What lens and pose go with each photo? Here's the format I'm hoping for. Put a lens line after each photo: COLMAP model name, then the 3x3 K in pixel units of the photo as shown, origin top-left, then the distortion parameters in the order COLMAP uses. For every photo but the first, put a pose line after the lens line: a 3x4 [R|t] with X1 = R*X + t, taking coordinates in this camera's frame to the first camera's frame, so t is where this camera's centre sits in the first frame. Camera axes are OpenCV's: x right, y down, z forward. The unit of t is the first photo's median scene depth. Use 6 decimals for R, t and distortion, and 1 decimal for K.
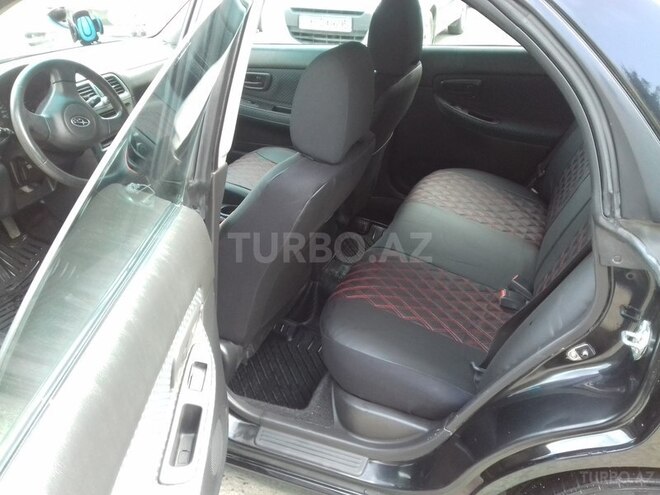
lens RADIAL K [[610.5, 0, 338.4], [0, 610.5, 249.9], [0, 0, 1]] dist [0.079762, -0.168192]
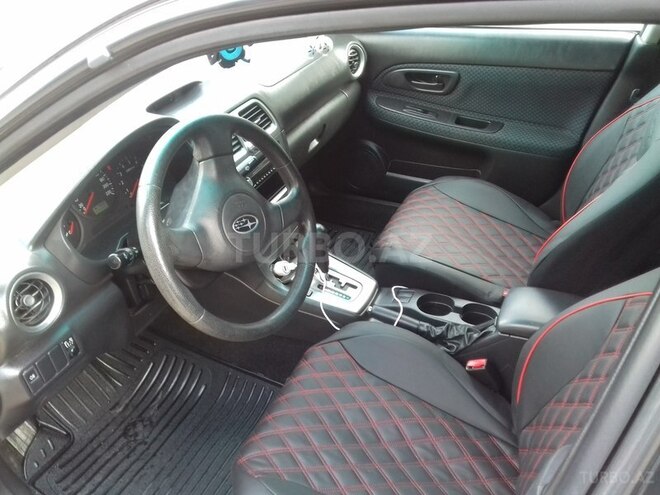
lens RADIAL K [[610.5, 0, 338.4], [0, 610.5, 249.9], [0, 0, 1]] dist [0.079762, -0.168192]
pose [[0.997175, 0.001714, -0.075090, -0.248289], [0.006675, 0.993761, 0.111330, -0.215108], [0.074812, -0.111517, 0.990943, 0.370027]]
